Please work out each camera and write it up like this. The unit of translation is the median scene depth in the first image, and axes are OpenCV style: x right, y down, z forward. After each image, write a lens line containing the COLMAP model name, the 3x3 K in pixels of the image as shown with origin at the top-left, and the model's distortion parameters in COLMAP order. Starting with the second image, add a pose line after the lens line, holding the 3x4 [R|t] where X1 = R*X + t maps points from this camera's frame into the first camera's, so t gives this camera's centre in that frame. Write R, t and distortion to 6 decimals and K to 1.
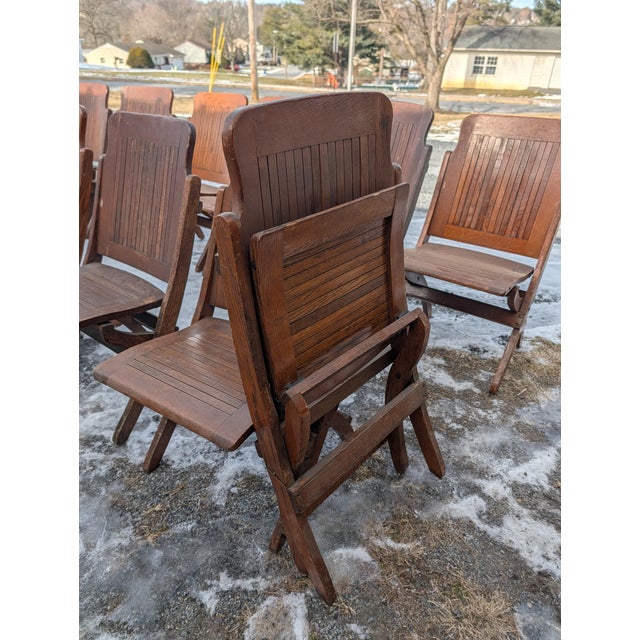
lens RADIAL K [[471.2, 0, 319.4], [0, 471.2, 330.3], [0, 0, 1]] dist [0.019199, -0.017709]
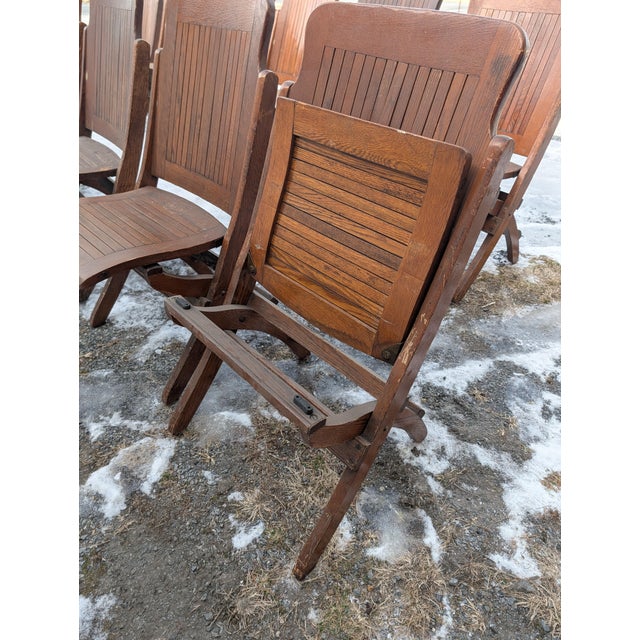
lens RADIAL K [[471.2, 0, 326.0], [0, 471.2, 322.4], [0, 0, 1]] dist [0.019199, -0.017709]
pose [[0.974310, 0.120719, -0.190124, 0.310556], [-0.096646, 0.986635, 0.131193, 0.076929], [0.203420, -0.109448, 0.972955, 0.032954]]
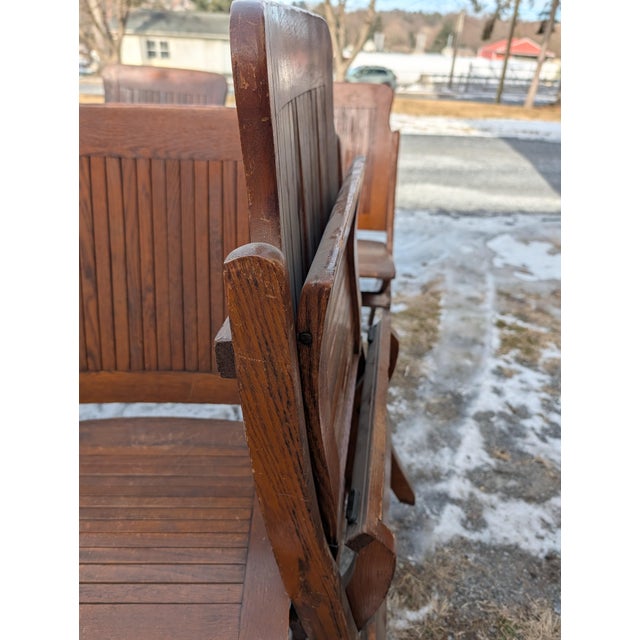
lens RADIAL K [[471.2, 0, 324.0], [0, 471.2, 325.4], [0, 0, 1]] dist [0.019199, -0.017709]
pose [[0.823819, -0.266897, 0.500088, -0.171255], [0.259545, 0.961911, 0.085812, -0.088308], [-0.503943, 0.059101, 0.861713, 0.264955]]
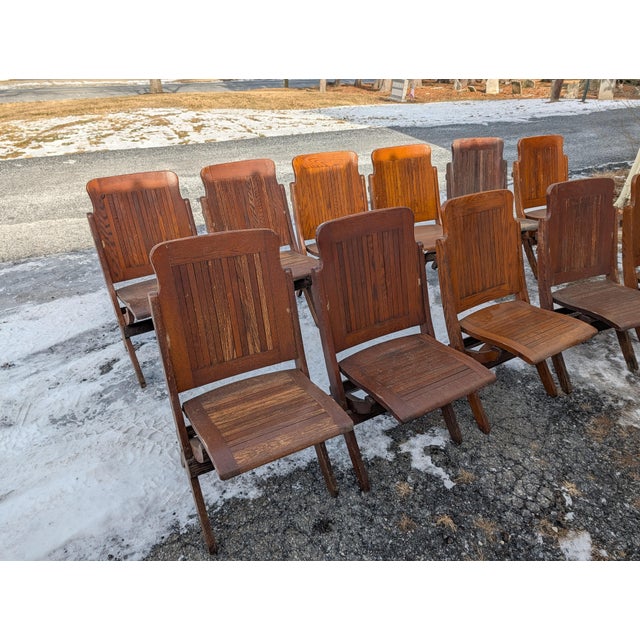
lens RADIAL K [[471.2, 0, 317.8], [0, 471.2, 317.3], [0, 0, 1]] dist [0.019199, -0.017709]
pose [[0.467491, -0.459150, 0.755403, -1.871010], [0.434859, 0.863434, 0.255695, -0.734000], [-0.769643, 0.208958, 0.603312, 0.720843]]
